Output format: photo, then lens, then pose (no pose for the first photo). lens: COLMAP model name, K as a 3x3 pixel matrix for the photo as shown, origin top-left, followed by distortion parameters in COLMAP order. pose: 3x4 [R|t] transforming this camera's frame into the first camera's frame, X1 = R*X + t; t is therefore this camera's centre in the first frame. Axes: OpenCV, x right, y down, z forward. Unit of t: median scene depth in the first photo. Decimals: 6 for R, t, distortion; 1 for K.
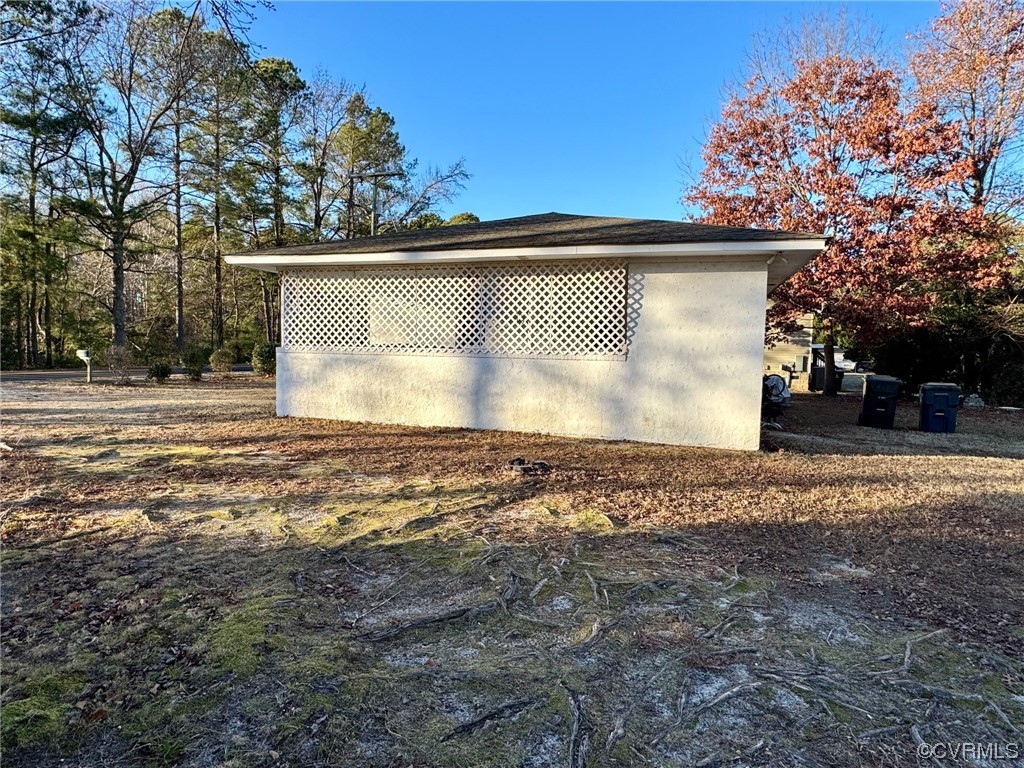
lens RADIAL K [[600.4, 0, 513.7], [0, 600.4, 380.5], [0, 0, 1]] dist [-0.007854, -0.000066]
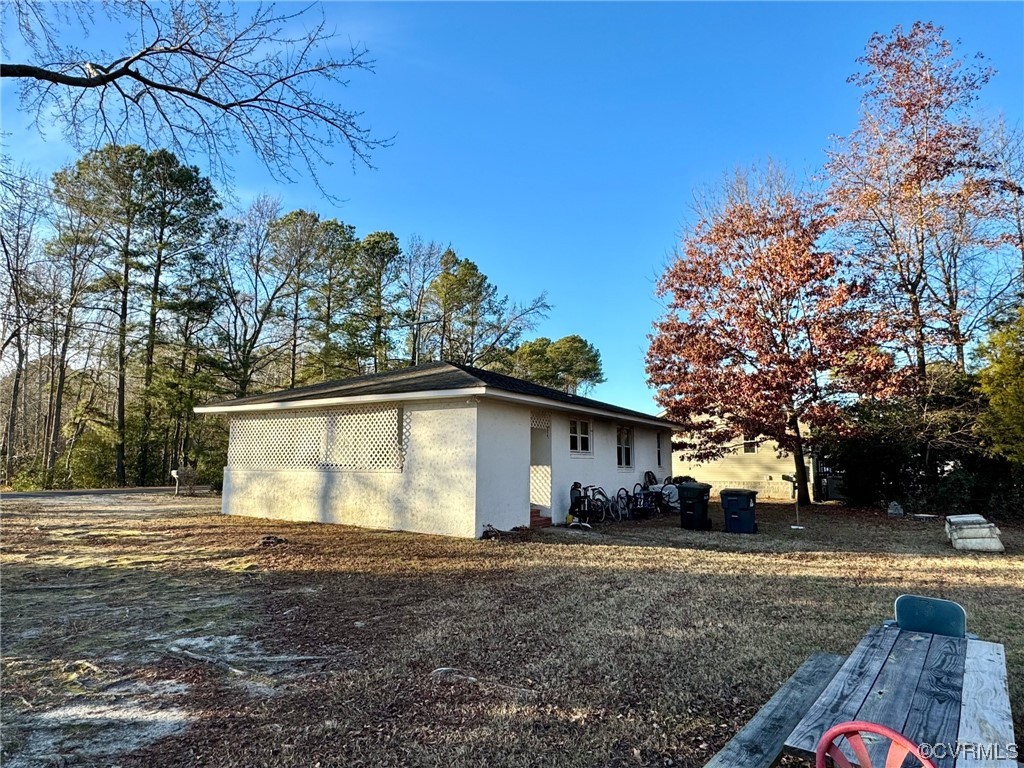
lens RADIAL K [[600.4, 0, 510.1], [0, 600.4, 382.5], [0, 0, 1]] dist [-0.007854, -0.000066]
pose [[0.967512, -0.050928, -0.247642, 0.657016], [0.003827, 0.982340, -0.187067, 0.019593], [0.252795, 0.180042, 0.950621, -0.261921]]
